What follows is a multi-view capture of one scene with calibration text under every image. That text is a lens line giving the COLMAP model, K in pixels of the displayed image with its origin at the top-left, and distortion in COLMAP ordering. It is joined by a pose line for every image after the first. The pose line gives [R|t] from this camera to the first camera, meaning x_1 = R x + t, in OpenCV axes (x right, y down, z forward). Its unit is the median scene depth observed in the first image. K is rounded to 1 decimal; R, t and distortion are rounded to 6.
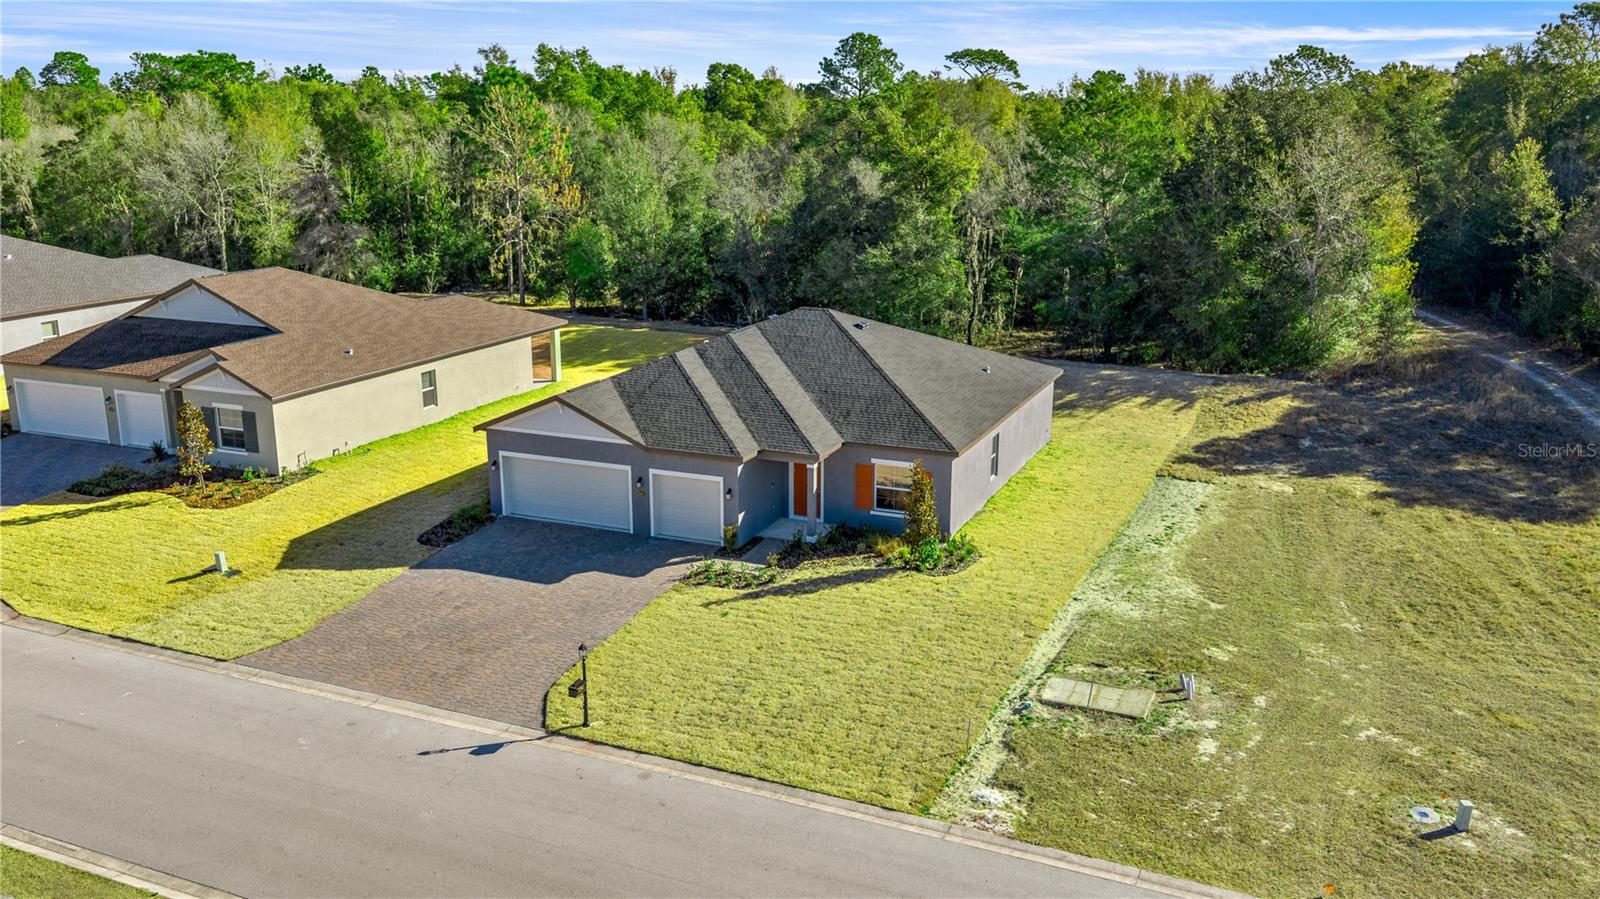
lens RADIAL K [[1314.6, 0, 800.0], [0, 1314.6, 449.5], [0, 0, 1]] dist [0.026803, -0.051547]
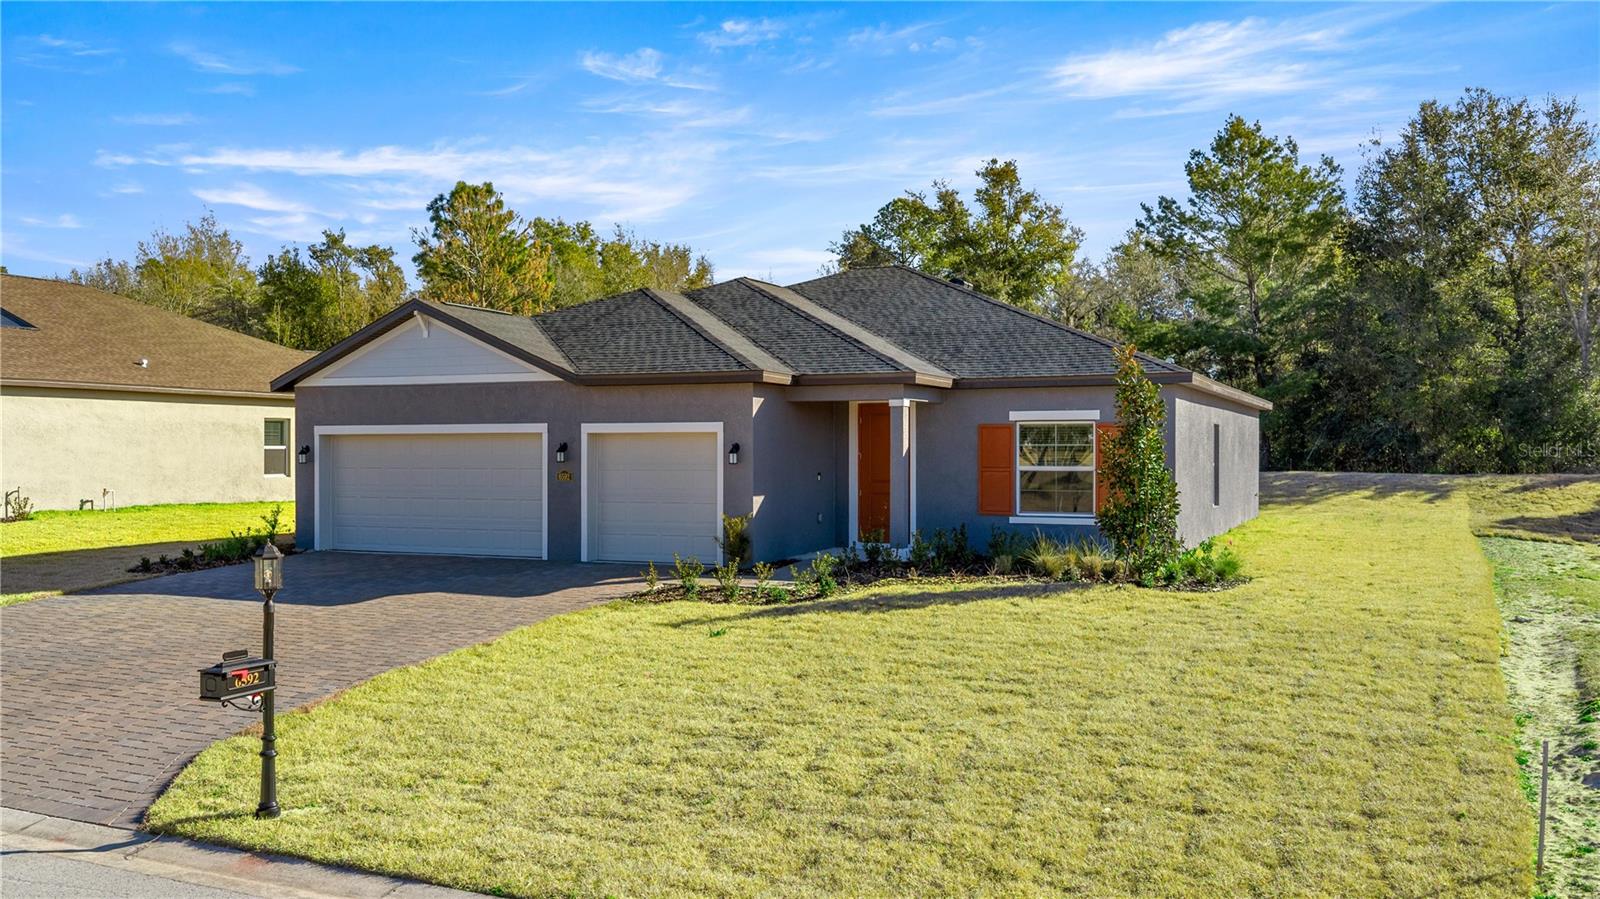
lens RADIAL K [[1314.6, 0, 800.0], [0, 1314.6, 449.5], [0, 0, 1]] dist [0.026803, -0.051547]
pose [[0.999884, 0.000562, -0.015217, -0.021570], [-0.004322, 0.968695, -0.248218, 0.157010], [0.014601, 0.248255, 0.968585, 0.518190]]
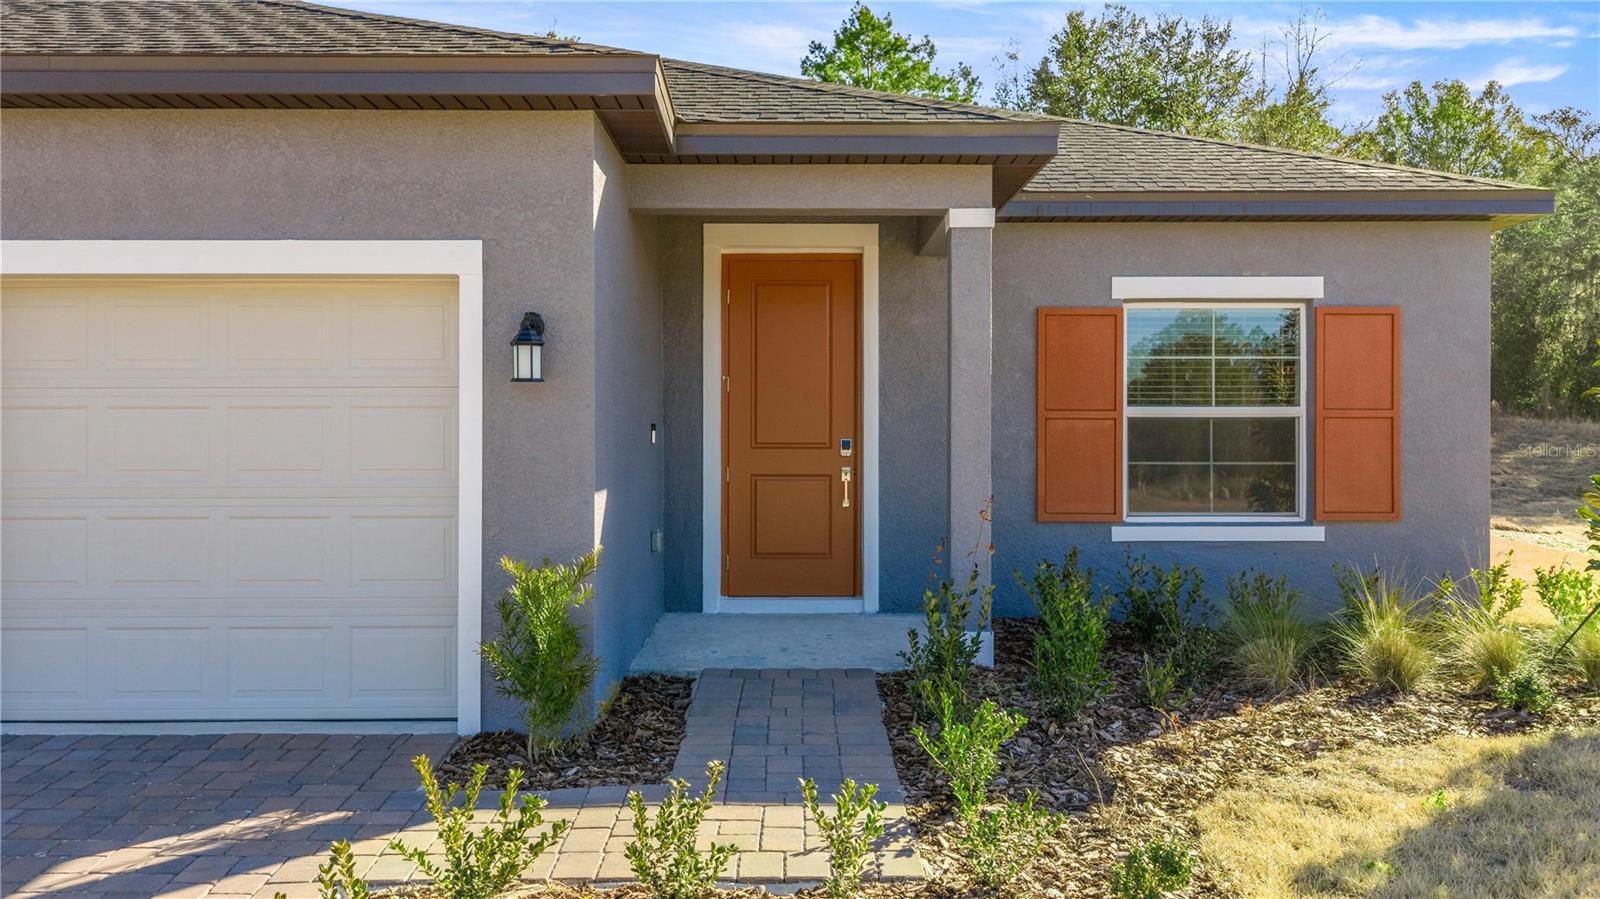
lens RADIAL K [[1335.6, 0, 798.1], [0, 1335.6, 417.4], [0, 0, 1]] dist [-0.003490, -0.003913]
pose [[0.913568, 0.002983, 0.406676, -0.087625], [0.103053, 0.965639, -0.238584, 0.080305], [-0.393414, 0.259872, 0.881869, 0.863424]]
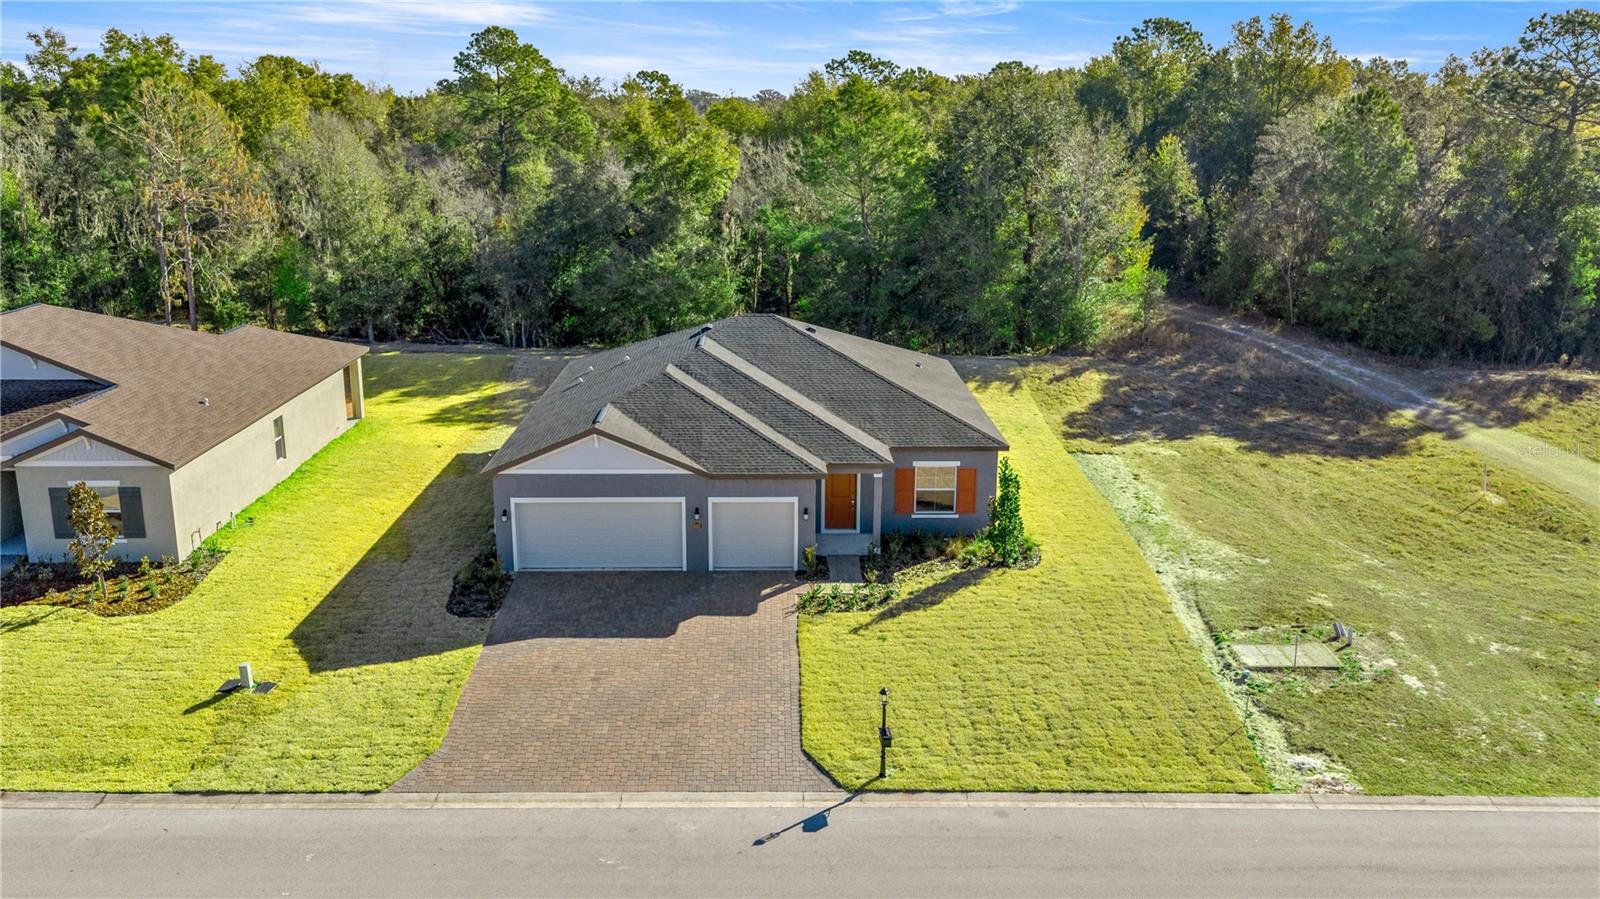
lens RADIAL K [[1314.6, 0, 800.0], [0, 1314.6, 449.5], [0, 0, 1]] dist [0.026803, -0.051547]
pose [[0.909955, -0.099841, 0.402510, -0.435300], [0.099793, 0.994783, 0.021151, -0.032807], [-0.402522, 0.020921, 0.915171, 0.137684]]
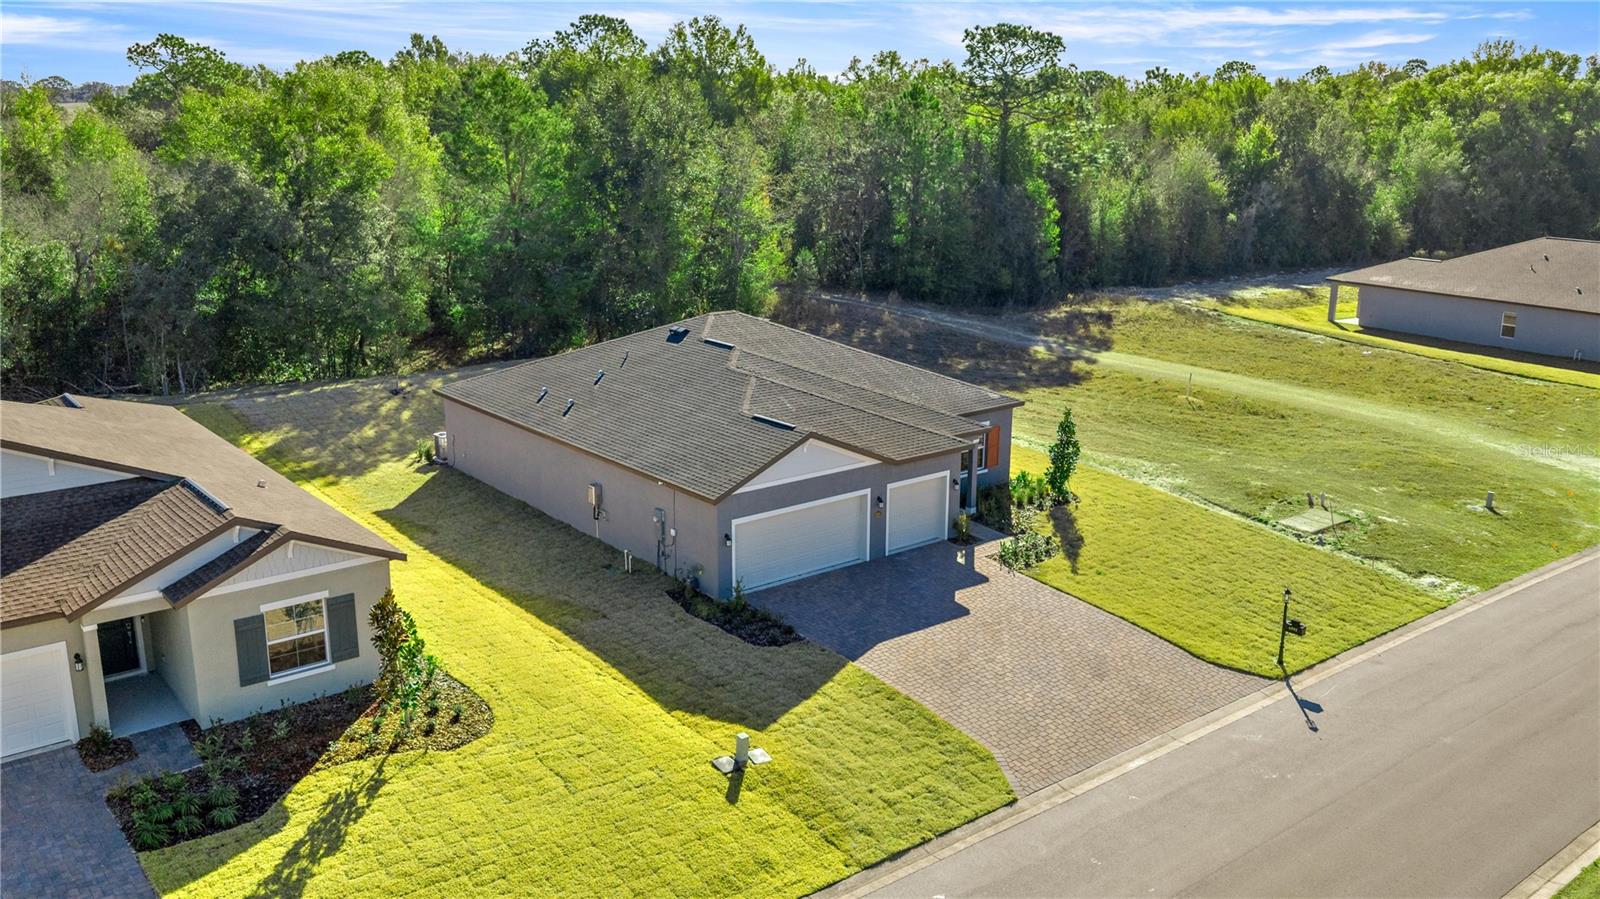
lens RADIAL K [[1314.6, 0, 800.0], [0, 1314.6, 449.5], [0, 0, 1]] dist [0.026803, -0.051547]
pose [[0.472734, -0.221336, 0.852956, -0.973272], [0.215989, 0.967520, 0.131356, -0.152035], [-0.854325, 0.122133, 0.505185, 0.590903]]
